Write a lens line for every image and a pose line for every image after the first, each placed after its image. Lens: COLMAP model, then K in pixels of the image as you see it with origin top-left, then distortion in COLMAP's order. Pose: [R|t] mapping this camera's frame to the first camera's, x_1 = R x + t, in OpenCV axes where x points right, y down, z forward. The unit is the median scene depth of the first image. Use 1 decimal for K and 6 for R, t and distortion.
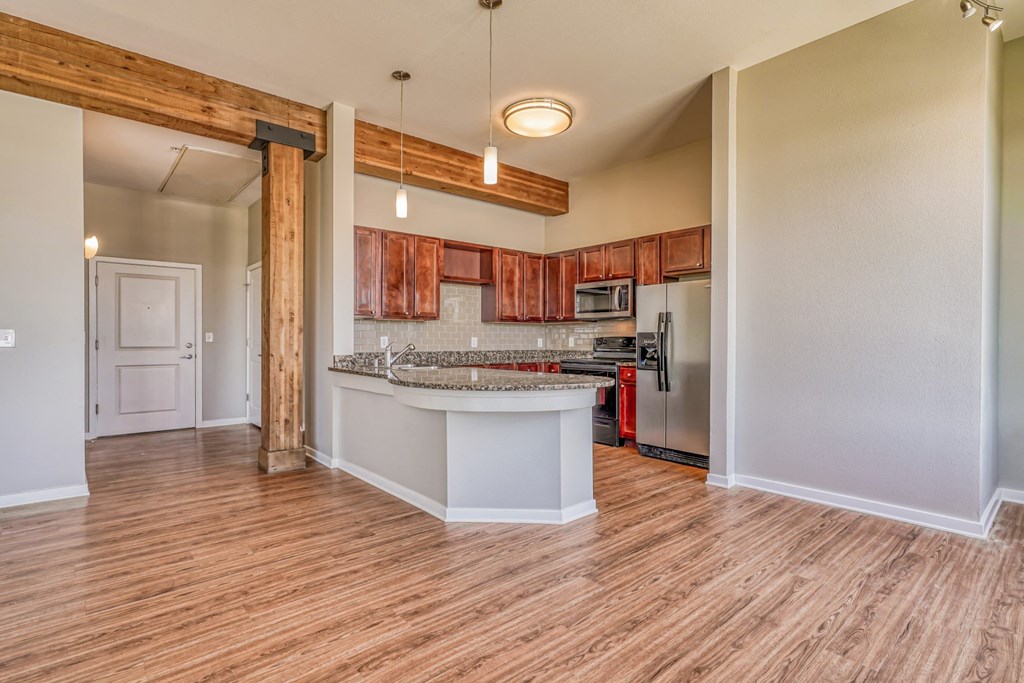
lens RADIAL K [[468.7, 0, 512.0], [0, 468.7, 341.5], [0, 0, 1]] dist [0.011562, 0.000158]
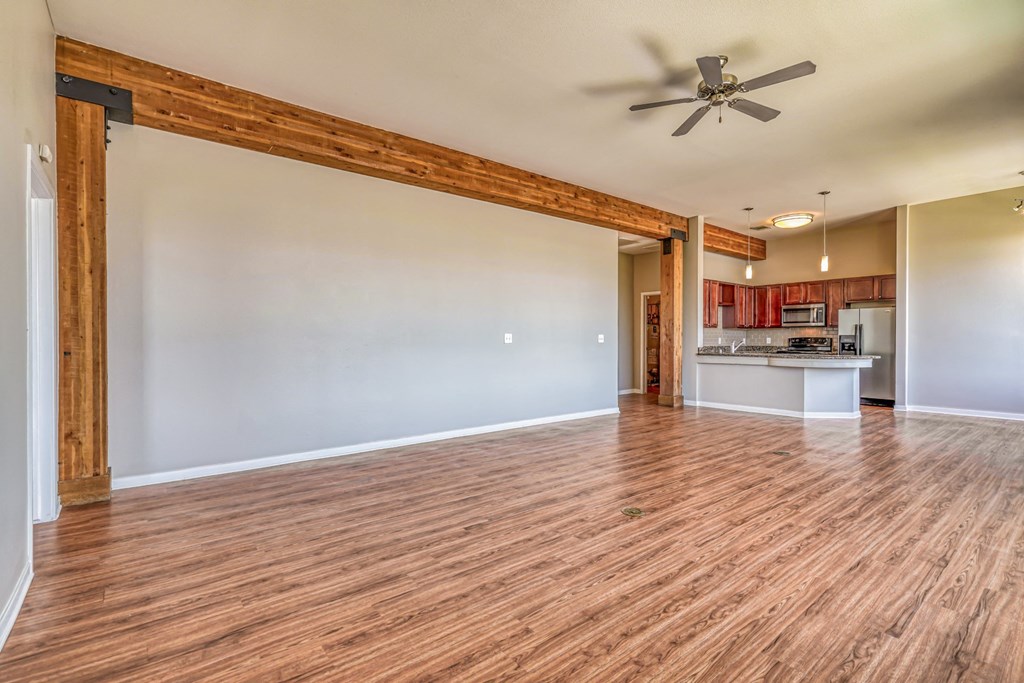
lens RADIAL K [[472.3, 0, 539.1], [0, 472.3, 341.8], [0, 0, 1]] dist [0.001441, 0.000464]
pose [[0.999801, 0.002062, 0.019841, -0.853619], [-0.002085, 0.999997, 0.001147, 0.005895], [-0.019838, -0.001188, 0.999802, -0.737720]]
